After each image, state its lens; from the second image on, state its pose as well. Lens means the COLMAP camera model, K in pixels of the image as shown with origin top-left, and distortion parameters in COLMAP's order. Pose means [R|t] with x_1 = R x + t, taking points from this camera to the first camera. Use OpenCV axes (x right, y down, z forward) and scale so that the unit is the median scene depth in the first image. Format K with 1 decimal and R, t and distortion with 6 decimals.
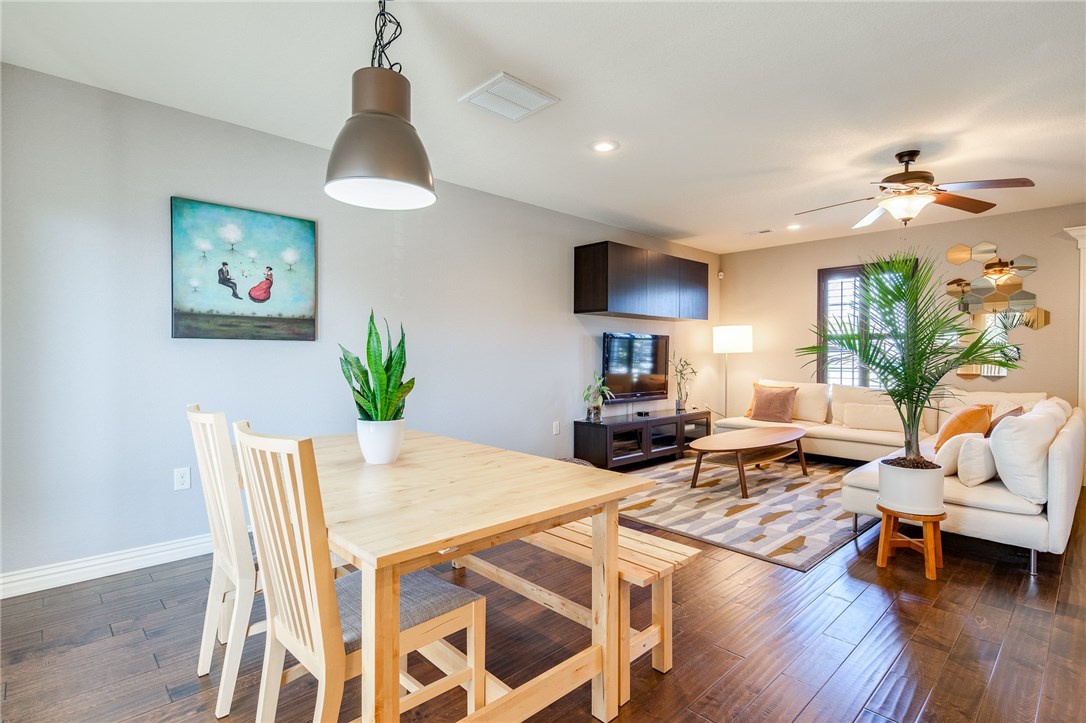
lens RADIAL K [[530.0, 0, 536.1], [0, 530.0, 356.2], [0, 0, 1]] dist [0.033141, -0.030993]
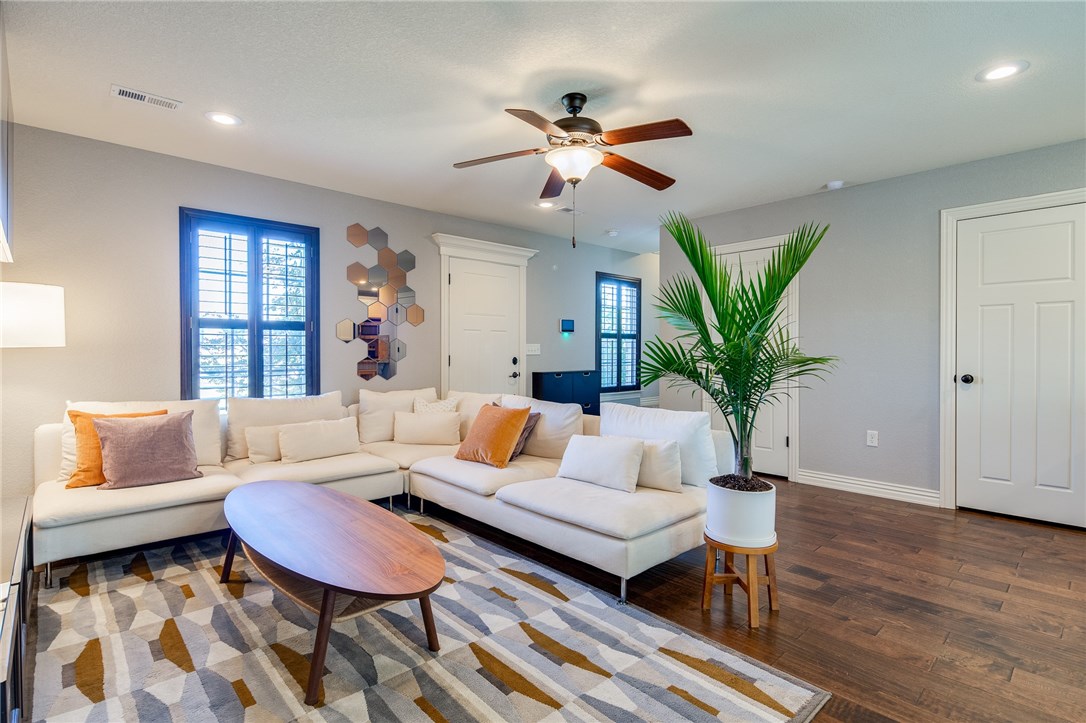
lens RADIAL K [[530.0, 0, 536.1], [0, 530.0, 356.2], [0, 0, 1]] dist [0.033141, -0.030993]
pose [[0.025662, -0.011325, 0.999607, -0.088092], [0.006424, 0.999917, 0.011164, -0.002764], [-0.999650, 0.006135, 0.025733, 0.932903]]
